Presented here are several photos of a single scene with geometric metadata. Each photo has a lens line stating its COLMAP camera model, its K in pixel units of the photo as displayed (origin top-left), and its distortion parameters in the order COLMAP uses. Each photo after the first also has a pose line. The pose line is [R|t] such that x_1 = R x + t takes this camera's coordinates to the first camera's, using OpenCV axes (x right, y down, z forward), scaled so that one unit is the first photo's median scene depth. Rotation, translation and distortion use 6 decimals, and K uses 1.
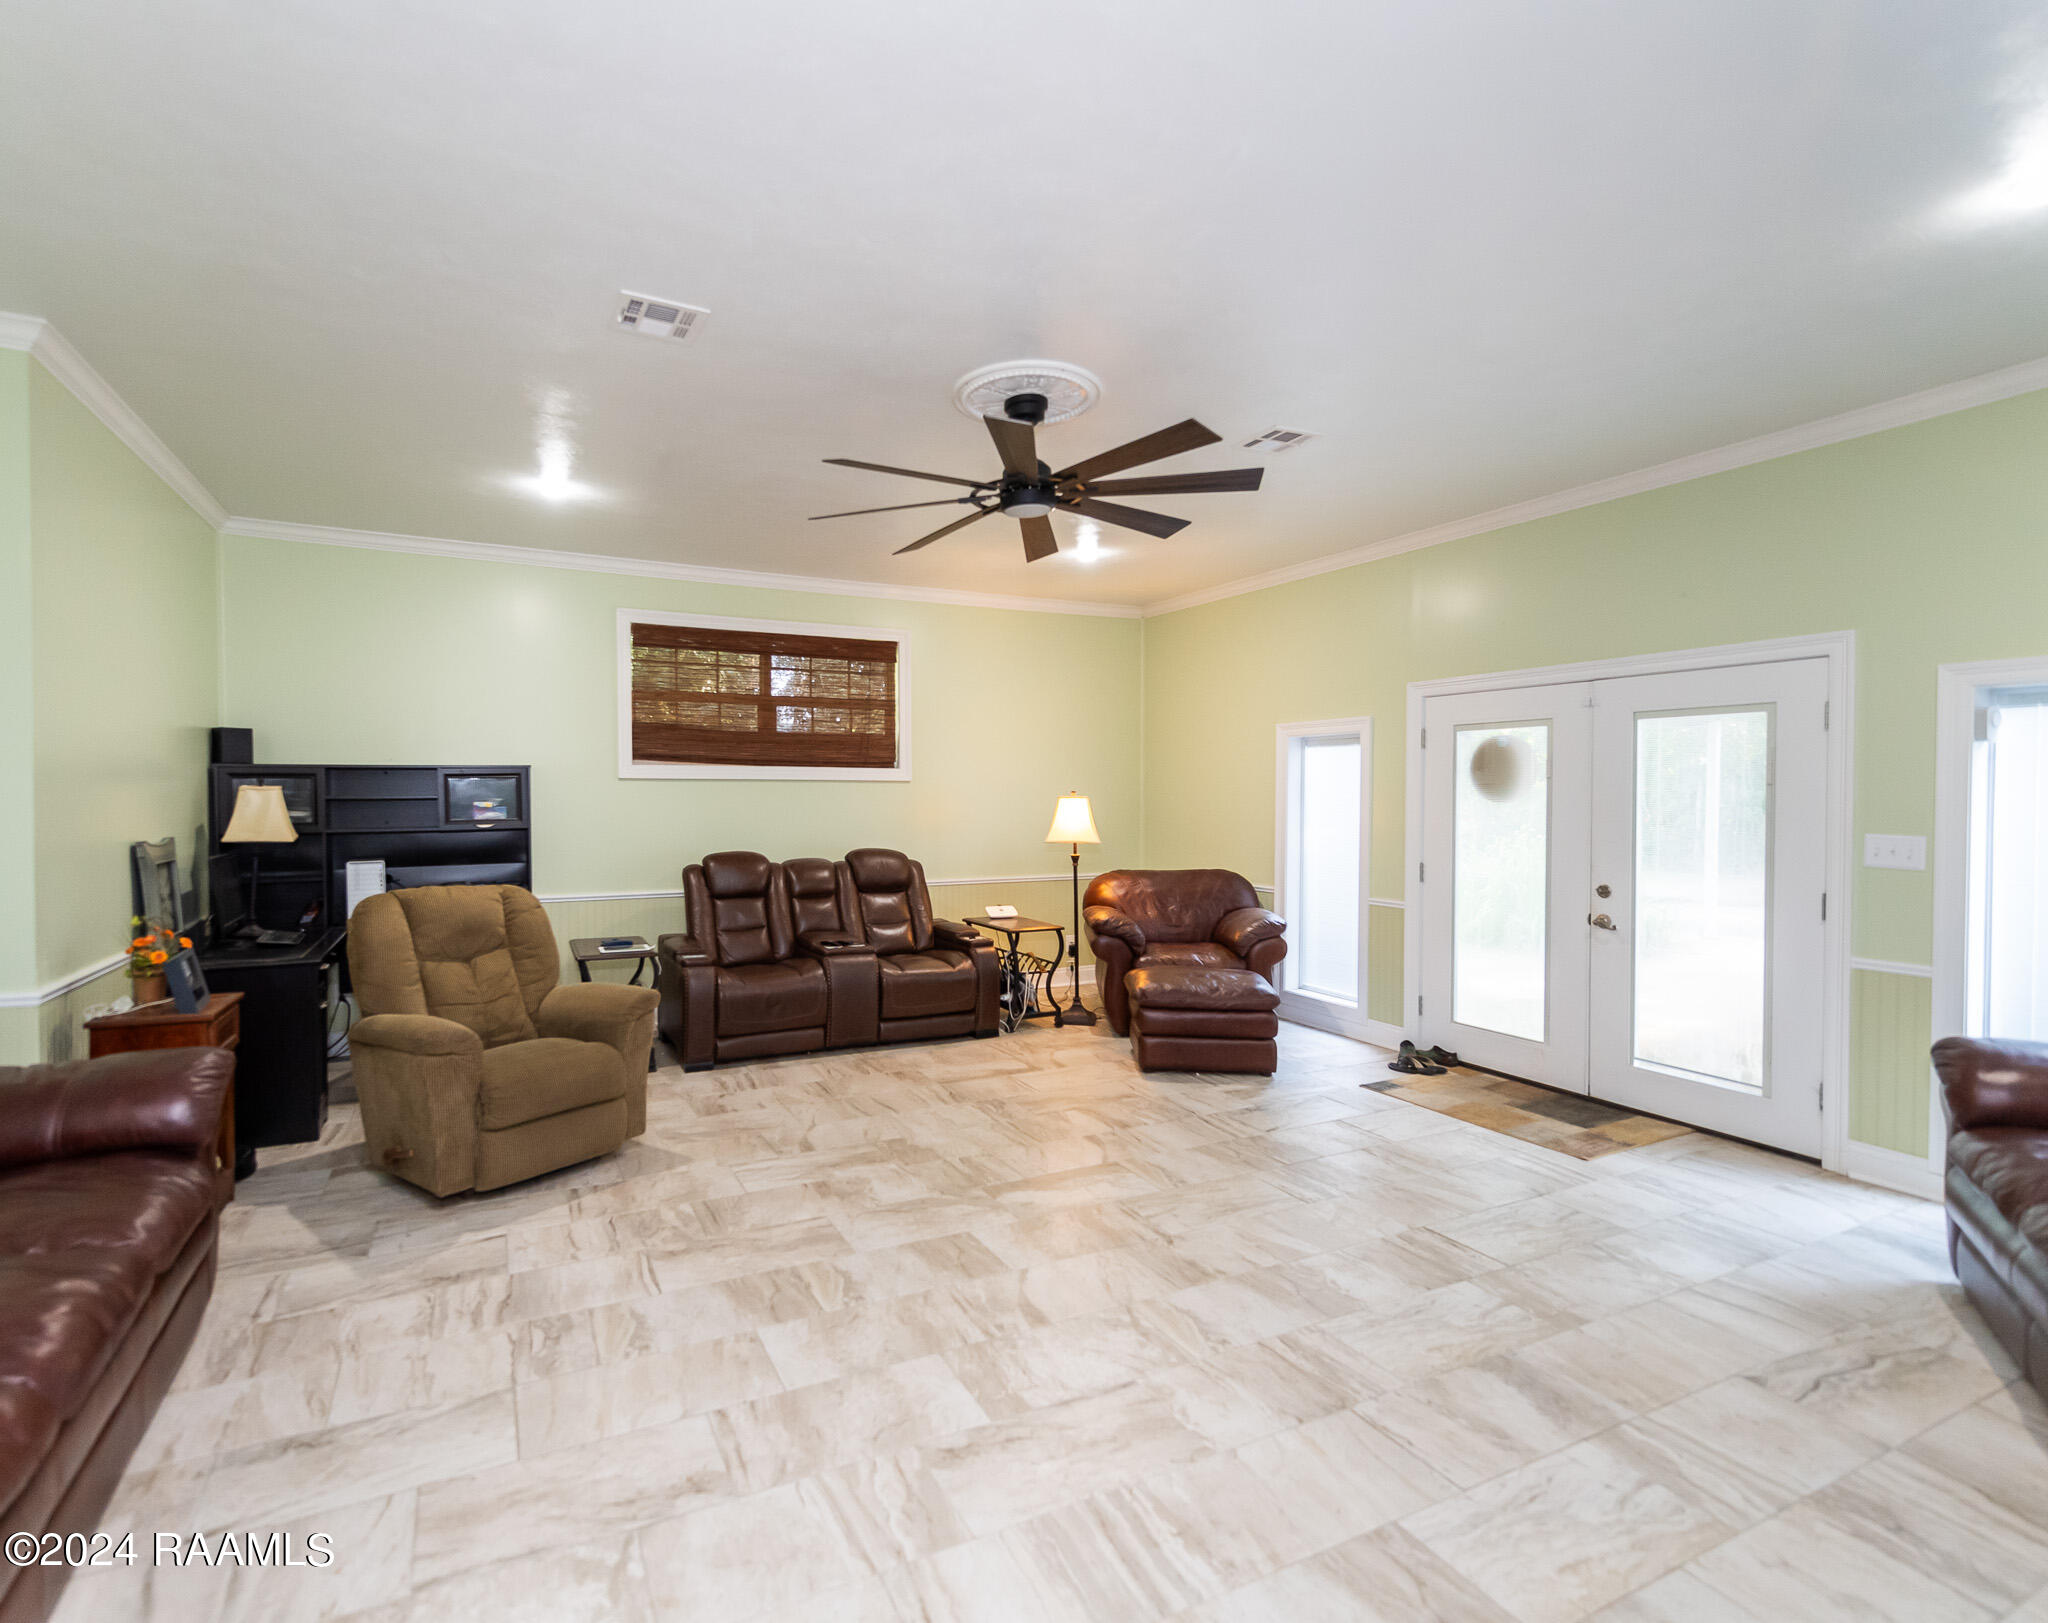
lens RADIAL K [[1009.8, 0, 907.6], [0, 1009.8, 828.9], [0, 0, 1]] dist [0.008867, 0.000284]
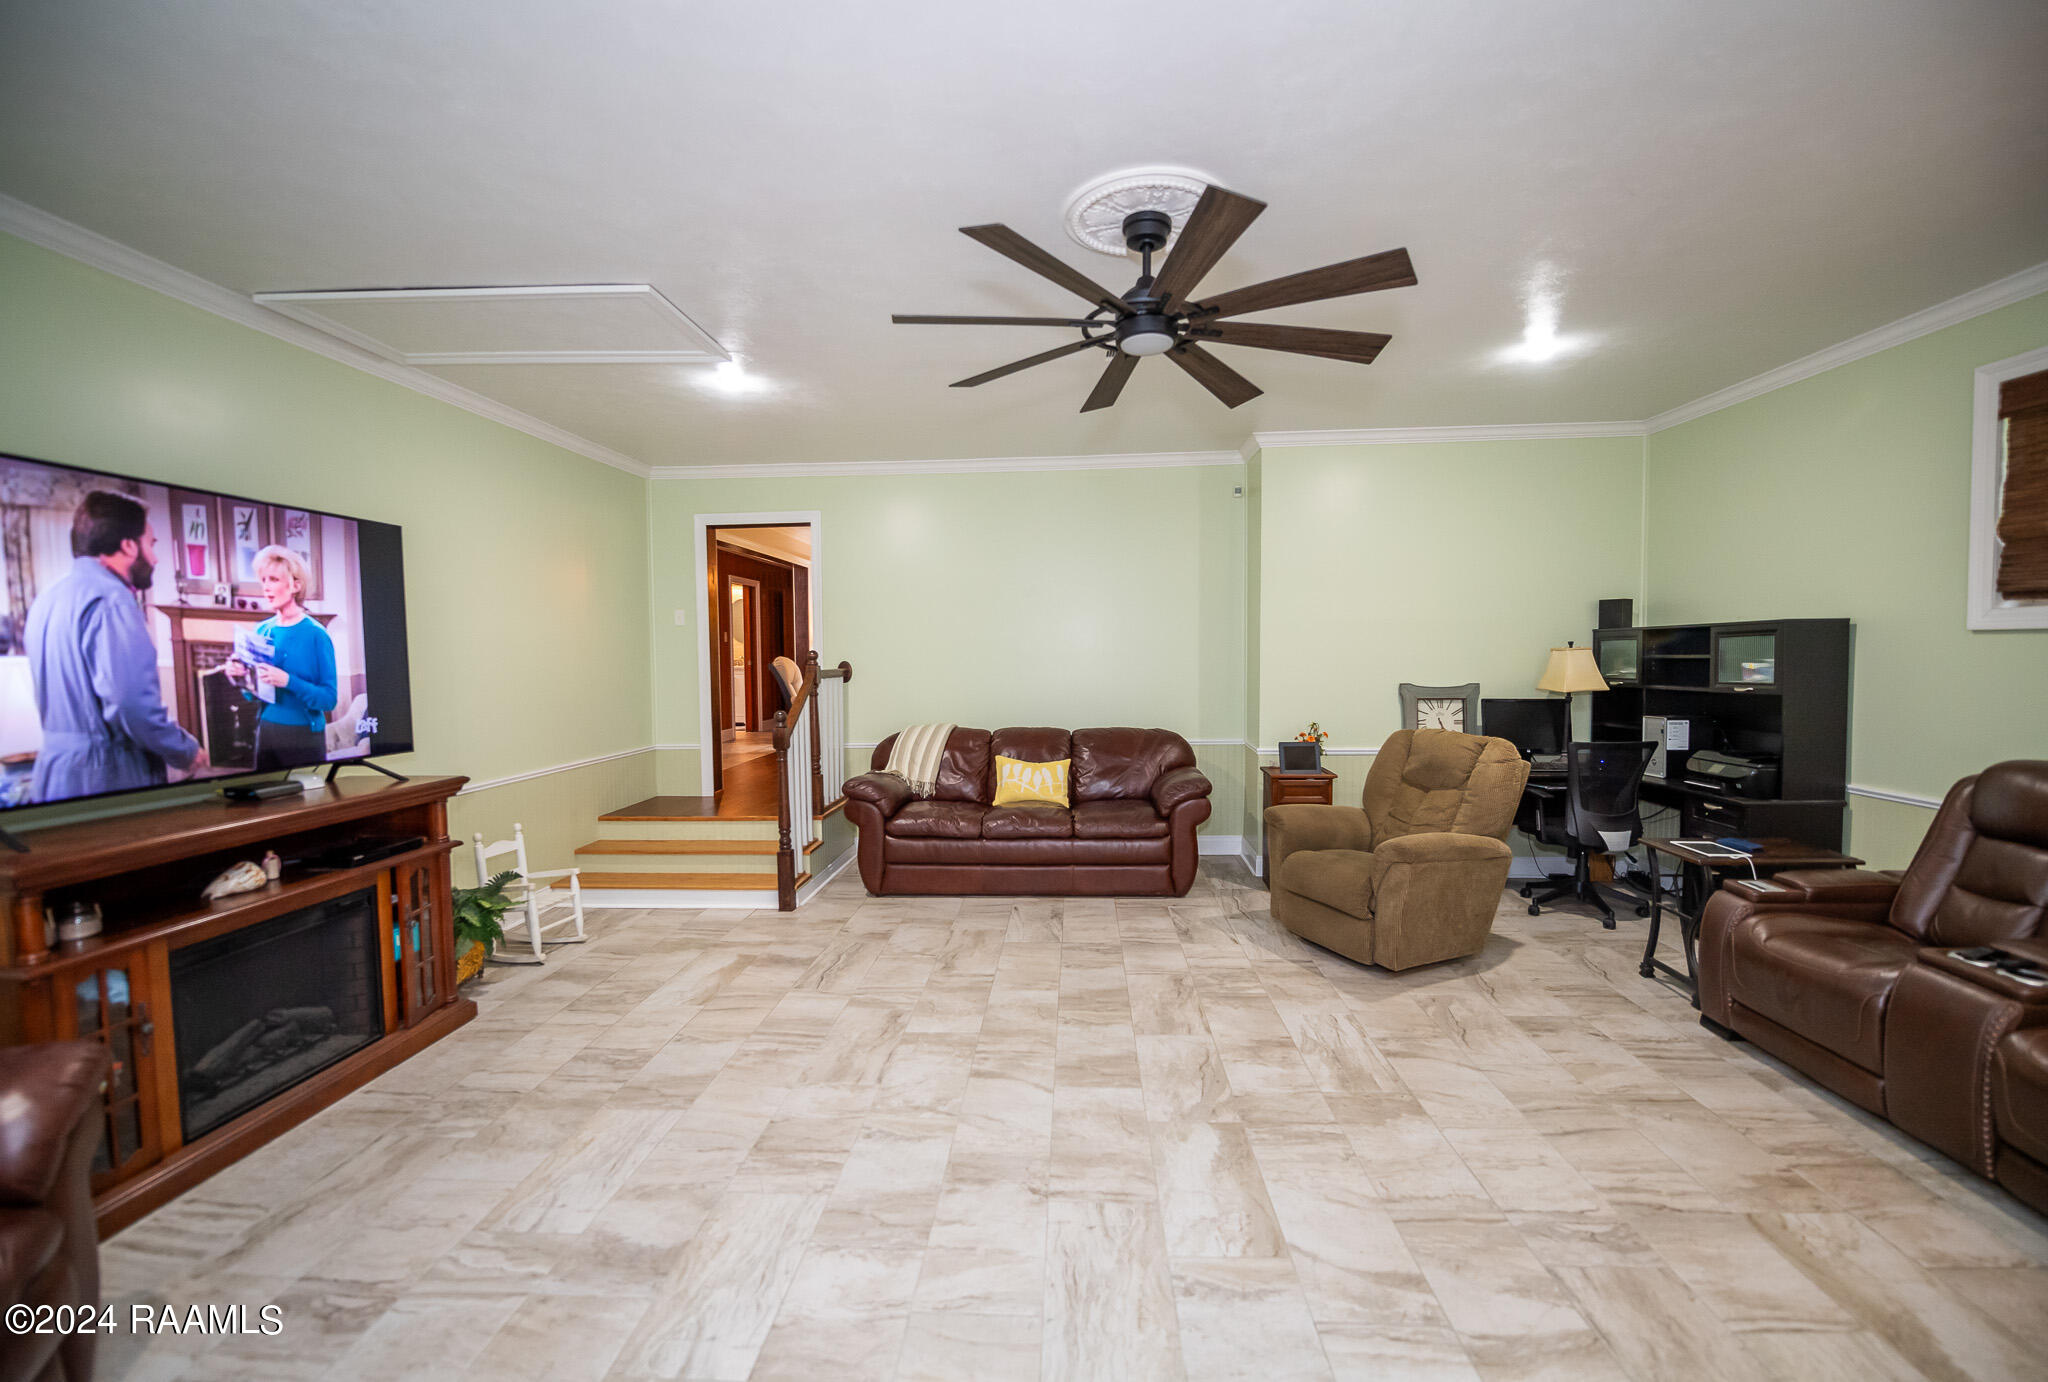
lens RADIAL K [[828.0, 0, 1012.5], [0, 828.0, 684.4], [0, 0, 1]] dist [0.010112, -0.004037]
pose [[-0.474178, 0.039642, -0.879536, 0.660704], [-0.021317, 0.998176, 0.056482, -0.042488], [0.880171, 0.045532, -0.472468, 0.987549]]
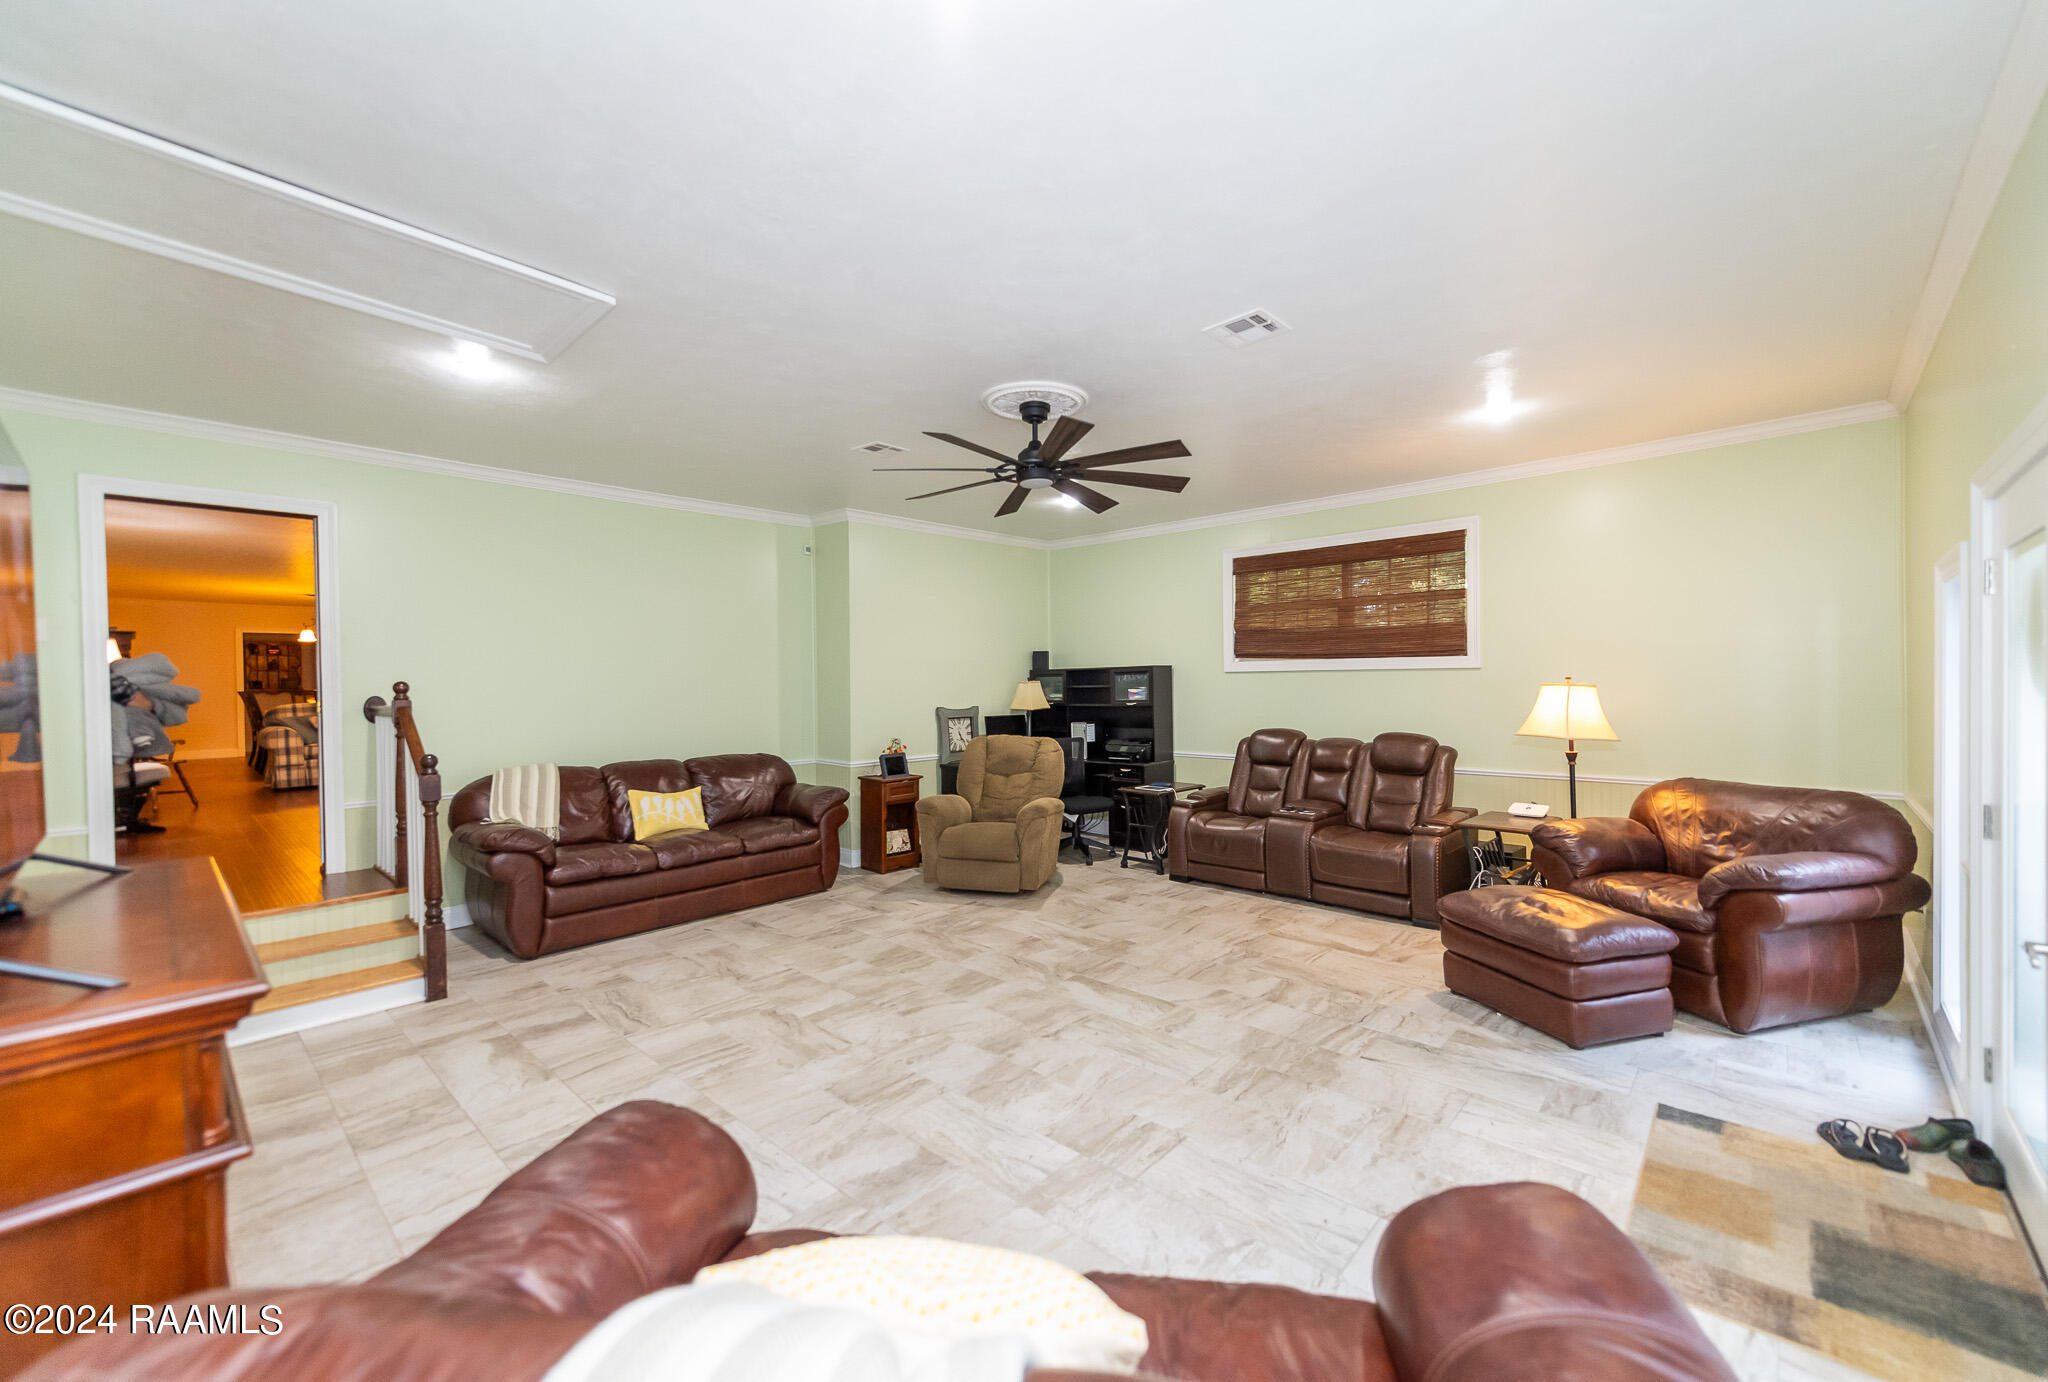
lens RADIAL K [[828.0, 0, 1012.9], [0, 828.0, 681.9], [0, 0, 1]] dist [0.010112, -0.004037]
pose [[0.369902, -0.004578, -0.929060, 0.930527], [-0.022945, 0.999638, -0.014061, -0.018211], [0.928788, 0.026519, 0.369663, 0.428820]]
